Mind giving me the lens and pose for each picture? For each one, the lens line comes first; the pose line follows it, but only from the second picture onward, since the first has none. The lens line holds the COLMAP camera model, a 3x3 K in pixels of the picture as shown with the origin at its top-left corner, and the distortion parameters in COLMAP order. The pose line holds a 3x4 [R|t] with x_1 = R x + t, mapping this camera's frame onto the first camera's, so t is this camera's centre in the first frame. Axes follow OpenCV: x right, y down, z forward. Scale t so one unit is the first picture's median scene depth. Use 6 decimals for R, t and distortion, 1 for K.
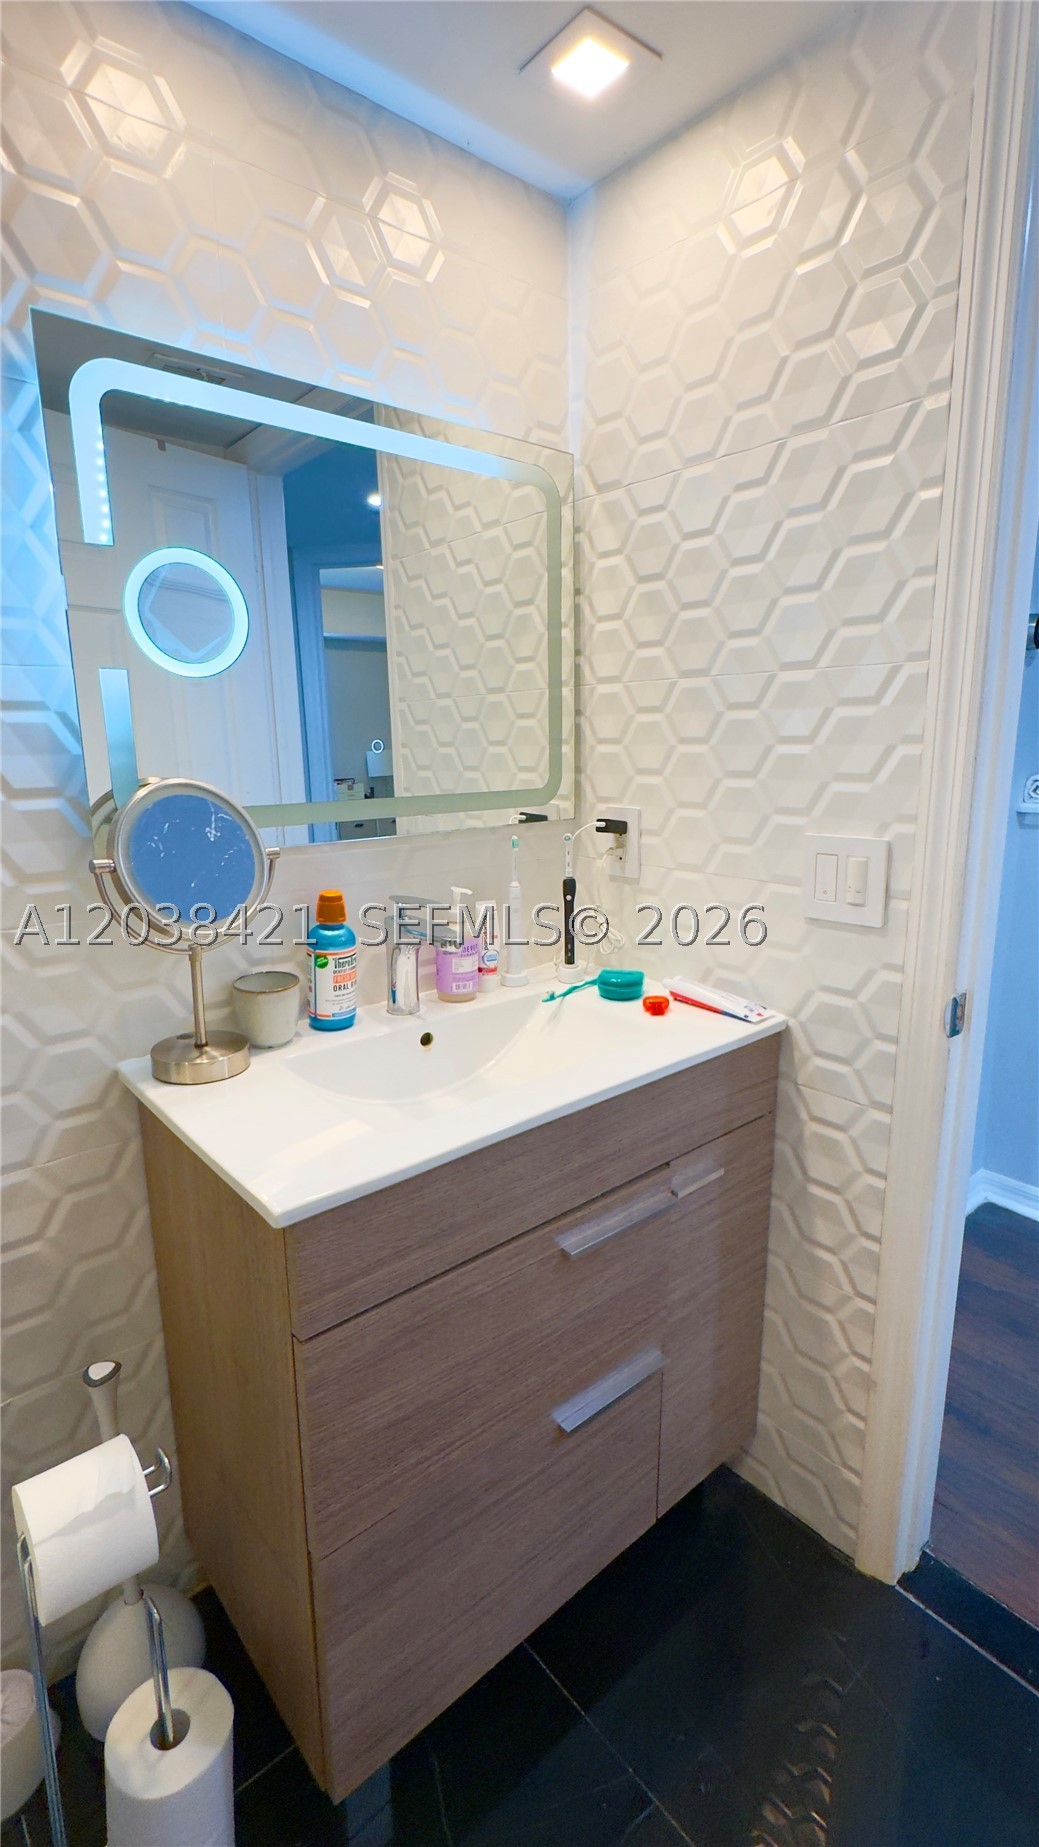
lens RADIAL K [[856.7, 0, 518.9], [0, 856.7, 911.3], [0, 0, 1]] dist [0.000511, 0.000205]
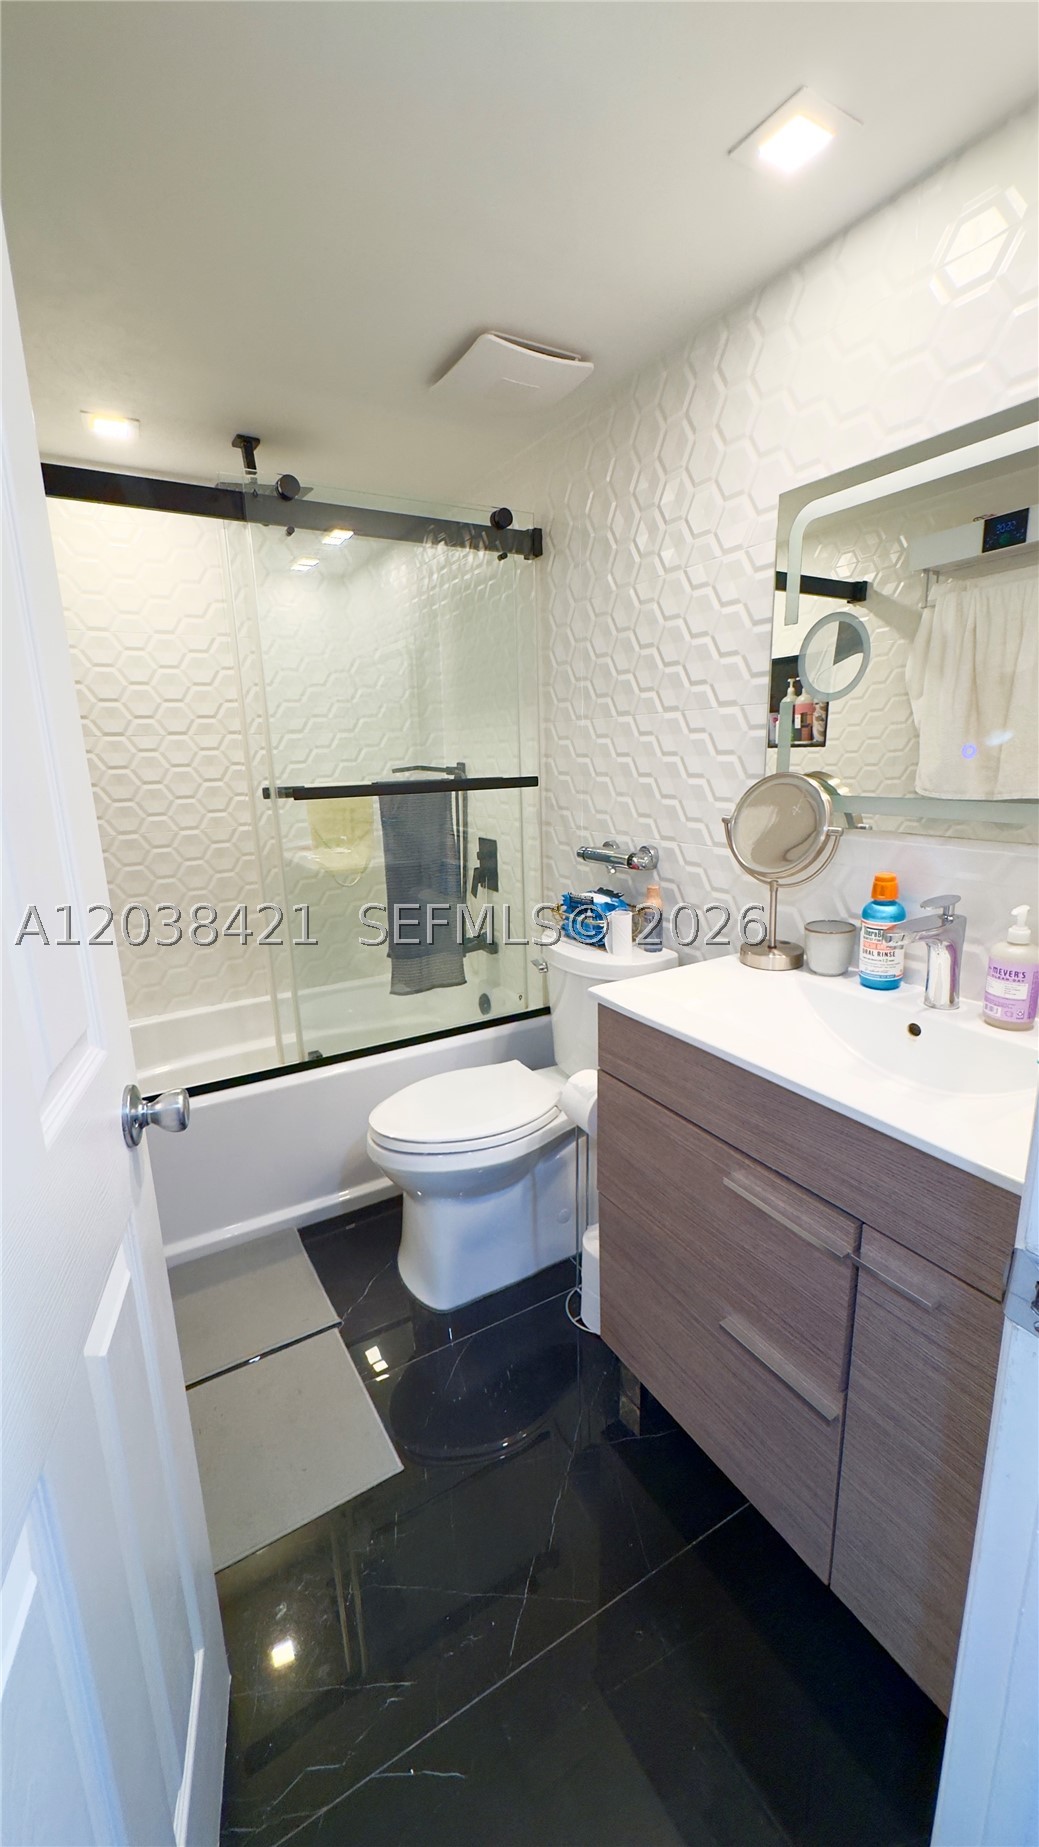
lens RADIAL K [[734.8, 0, 523.1], [0, 734.8, 923.2], [0, 0, 1]] dist [-0.005094, 0.001063]
pose [[-0.174729, 0.233149, -0.956615, 0.944771], [-0.167229, 0.950418, 0.262184, -0.154104], [0.970312, 0.205785, -0.127076, 0.724224]]
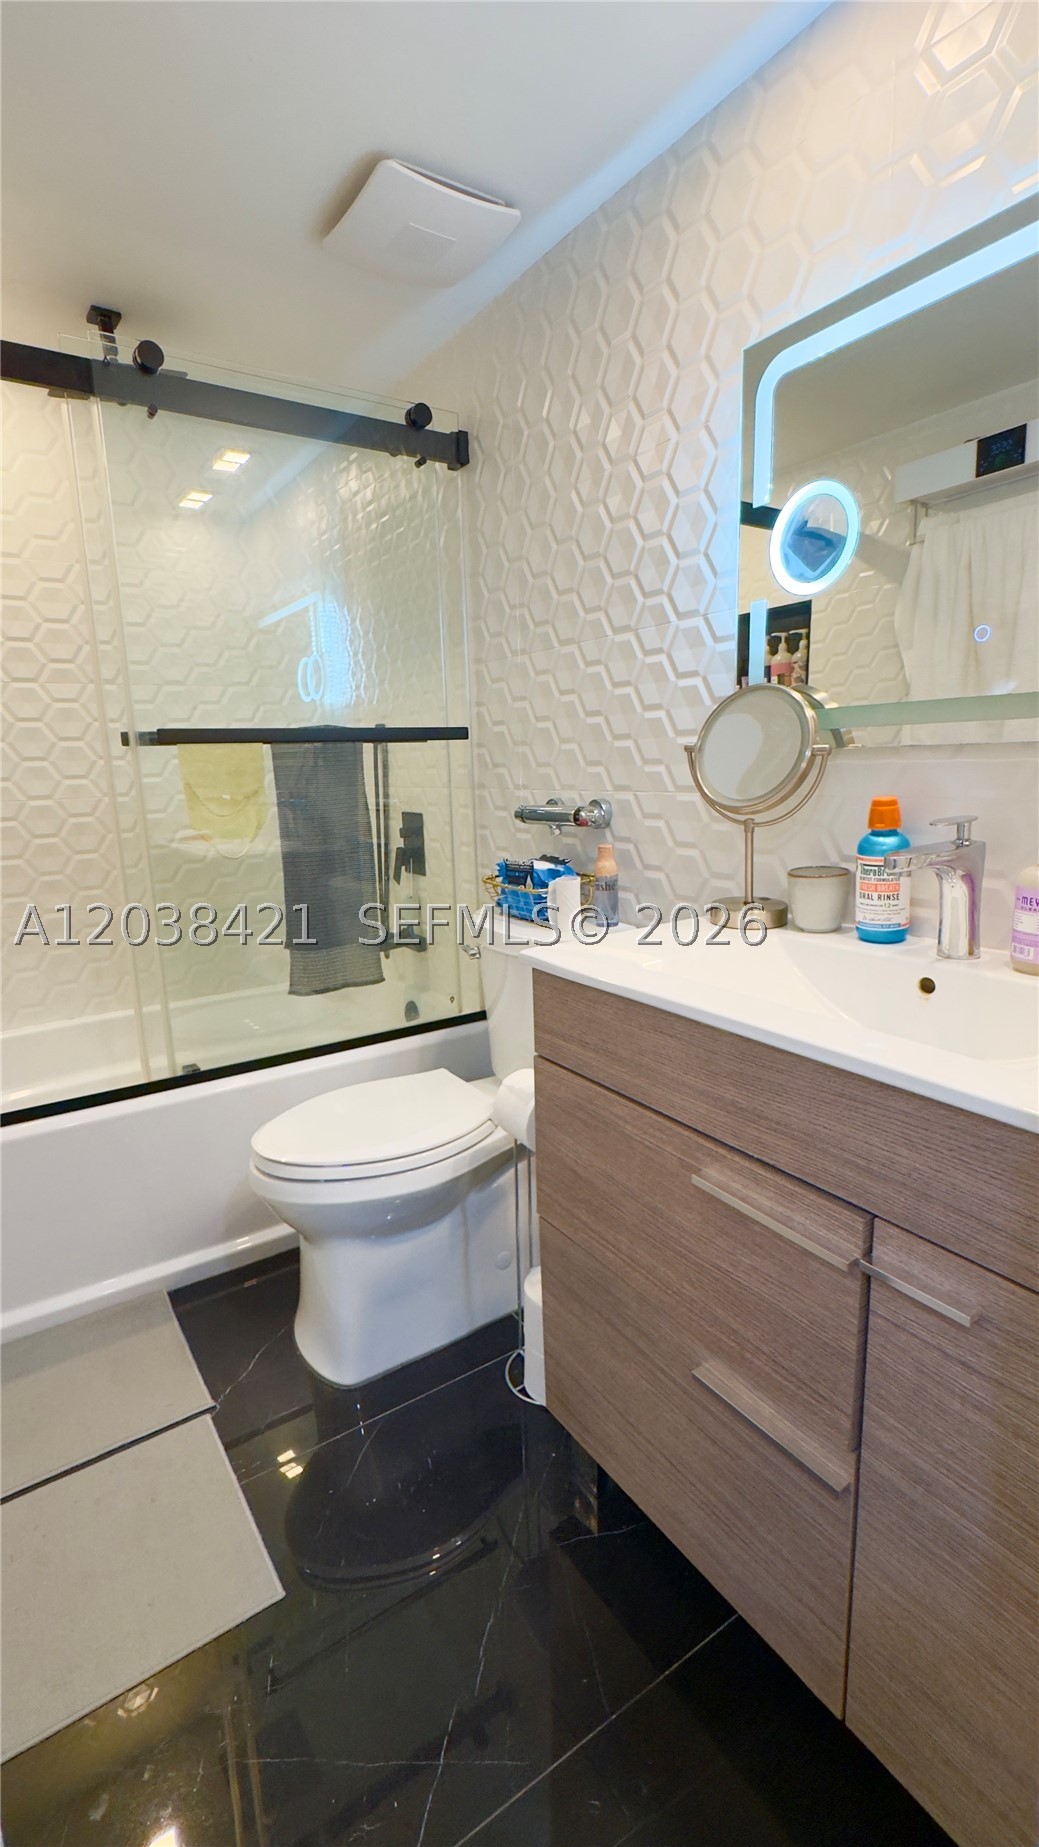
lens RADIAL K [[832.1, 0, 522.7], [0, 832.1, 921.8], [0, 0, 1]] dist [-0.004937, 0.000437]
pose [[-0.117265, 0.196853, -0.973395, 0.834665], [-0.167427, 0.962209, 0.214760, -0.022103], [0.978886, 0.188157, -0.079875, 0.778901]]
